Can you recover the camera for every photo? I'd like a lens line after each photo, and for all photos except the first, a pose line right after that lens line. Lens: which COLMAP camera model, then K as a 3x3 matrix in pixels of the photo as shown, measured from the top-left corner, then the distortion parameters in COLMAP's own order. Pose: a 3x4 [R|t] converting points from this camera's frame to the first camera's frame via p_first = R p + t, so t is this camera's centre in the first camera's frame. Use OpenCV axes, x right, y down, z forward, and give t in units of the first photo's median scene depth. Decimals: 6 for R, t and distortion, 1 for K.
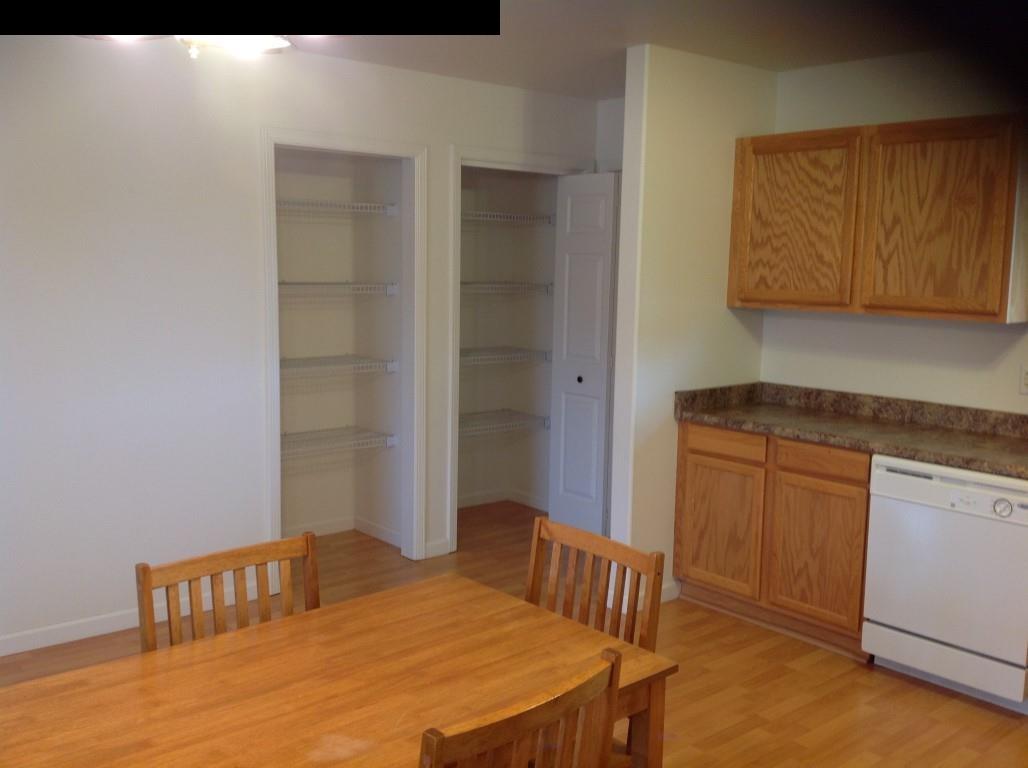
lens RADIAL K [[980.3, 0, 514.0], [0, 980.3, 384.0], [0, 0, 1]] dist [0.185381, -0.543004]
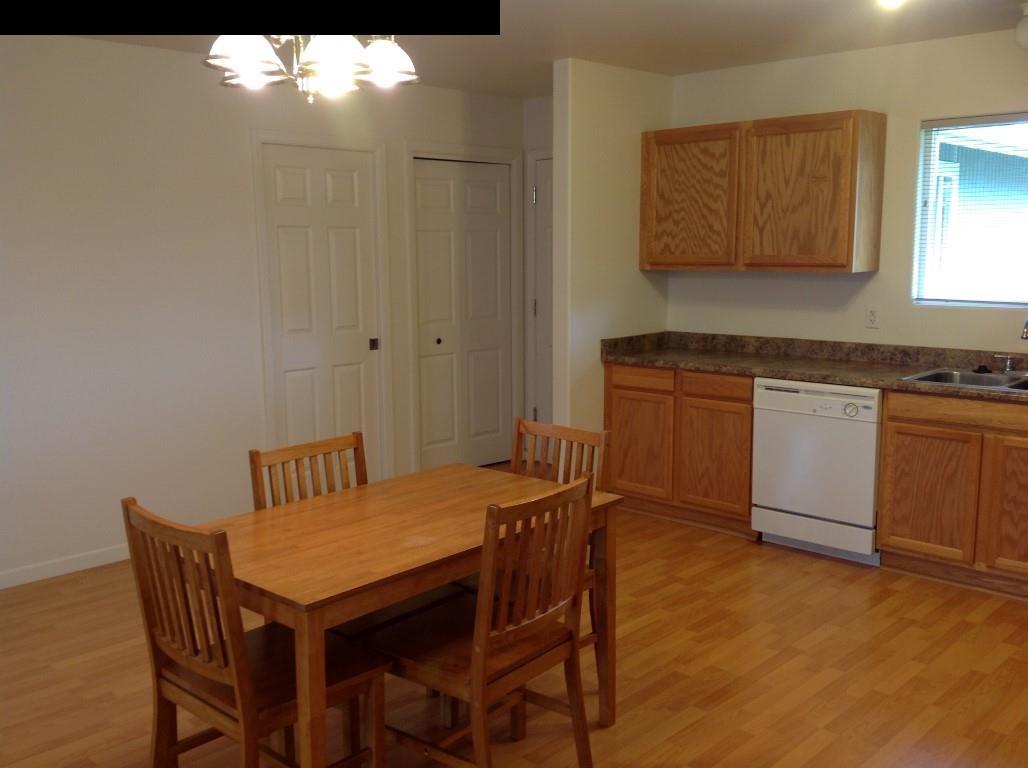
lens RADIAL K [[980.3, 0, 514.0], [0, 980.3, 384.0], [0, 0, 1]] dist [0.185381, -0.543004]
pose [[0.994883, -0.039189, 0.093122, -0.068474], [0.037396, 0.999082, 0.020919, 0.037276], [-0.093856, -0.017330, 0.995435, -0.240719]]
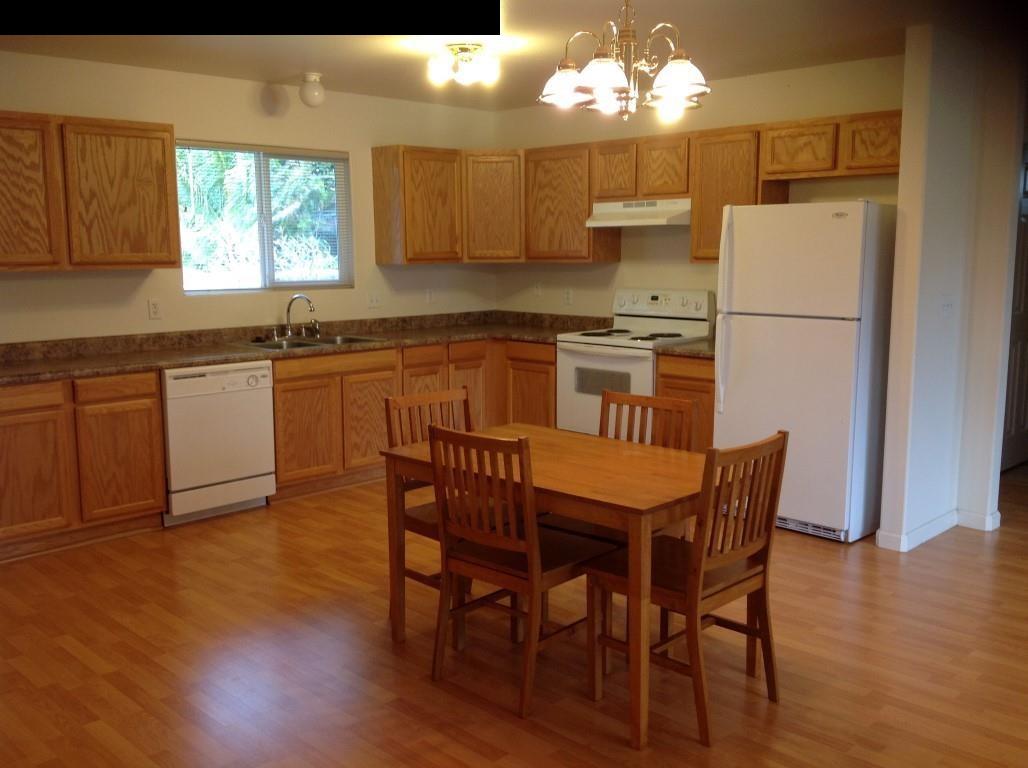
lens RADIAL K [[980.3, 0, 514.0], [0, 980.3, 384.0], [0, 0, 1]] dist [0.185381, -0.543004]
pose [[-0.101432, -0.153961, 0.982857, -0.940344], [0.123286, 0.978391, 0.165985, -0.070493], [-0.987174, 0.138009, -0.080259, 0.592121]]
